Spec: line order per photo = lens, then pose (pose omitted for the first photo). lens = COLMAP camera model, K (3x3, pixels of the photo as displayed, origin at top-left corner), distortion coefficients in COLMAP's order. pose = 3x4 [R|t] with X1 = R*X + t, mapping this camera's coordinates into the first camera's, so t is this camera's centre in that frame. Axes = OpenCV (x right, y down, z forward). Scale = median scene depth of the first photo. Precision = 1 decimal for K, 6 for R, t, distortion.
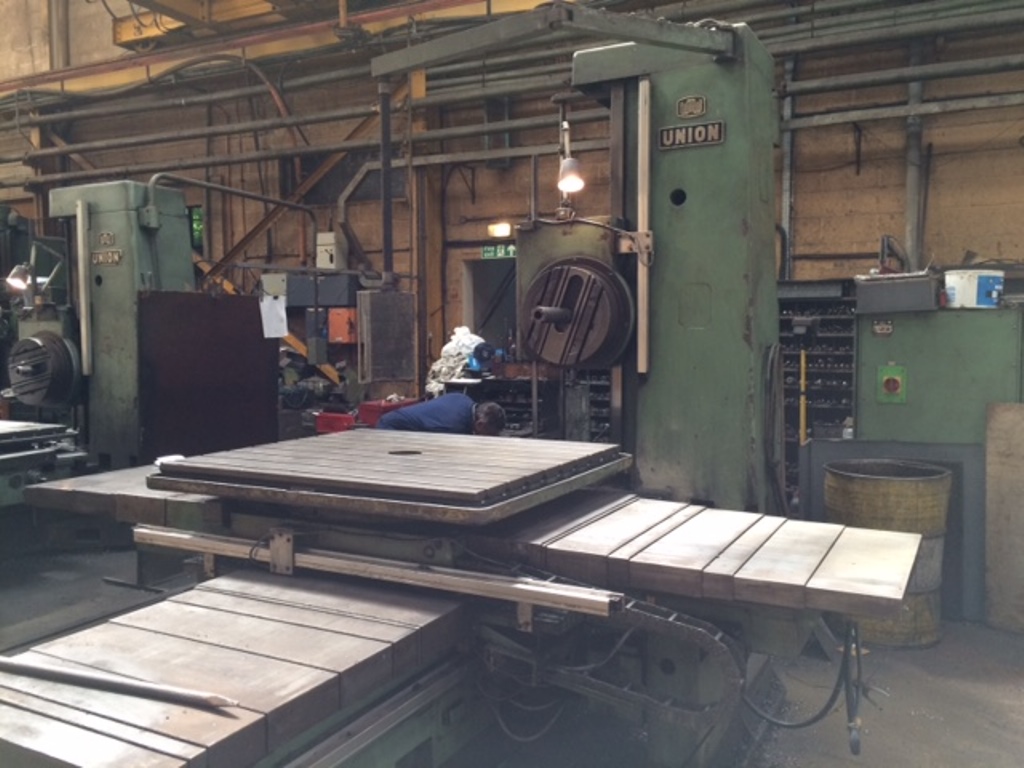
lens RADIAL K [[886.9, 0, 505.0], [0, 886.9, 382.9], [0, 0, 1]] dist [0.015212, -0.014493]
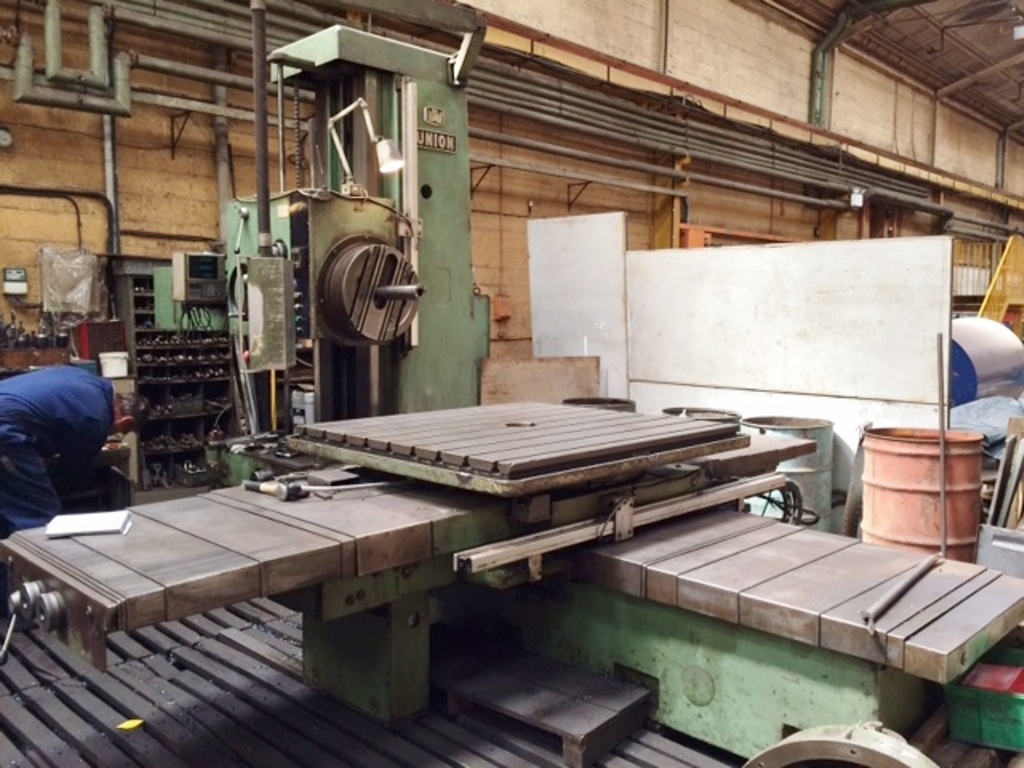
lens RADIAL K [[886.9, 0, 506.5], [0, 886.9, 384.3], [0, 0, 1]] dist [0.015212, -0.014493]
pose [[0.269620, -0.076136, 0.959952, -0.543589], [0.051654, 0.996578, 0.064532, -0.017809], [-0.961581, 0.032186, 0.272630, 0.358738]]
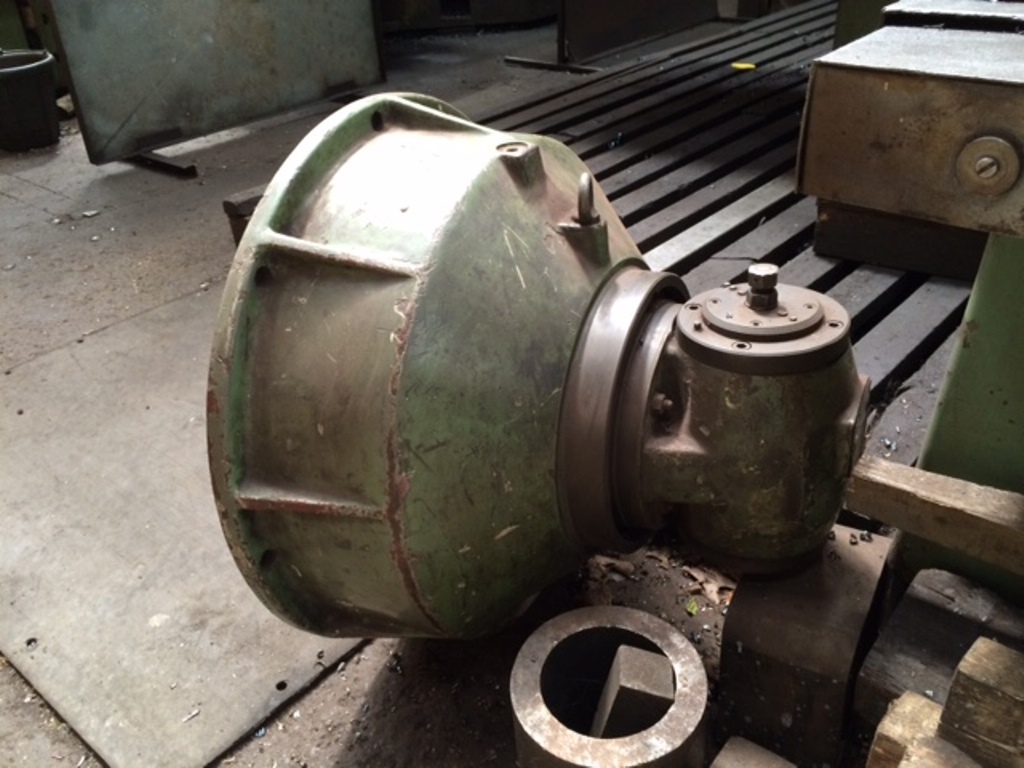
lens RADIAL K [[886.9, 0, 511.9], [0, 886.9, 384.4], [0, 0, 1]] dist [0.015212, -0.014493]
pose [[0.969125, 0.089472, -0.229766, -0.109872], [0.032143, 0.878048, 0.477492, 0.045832], [0.244468, -0.470135, 0.848062, 0.105545]]
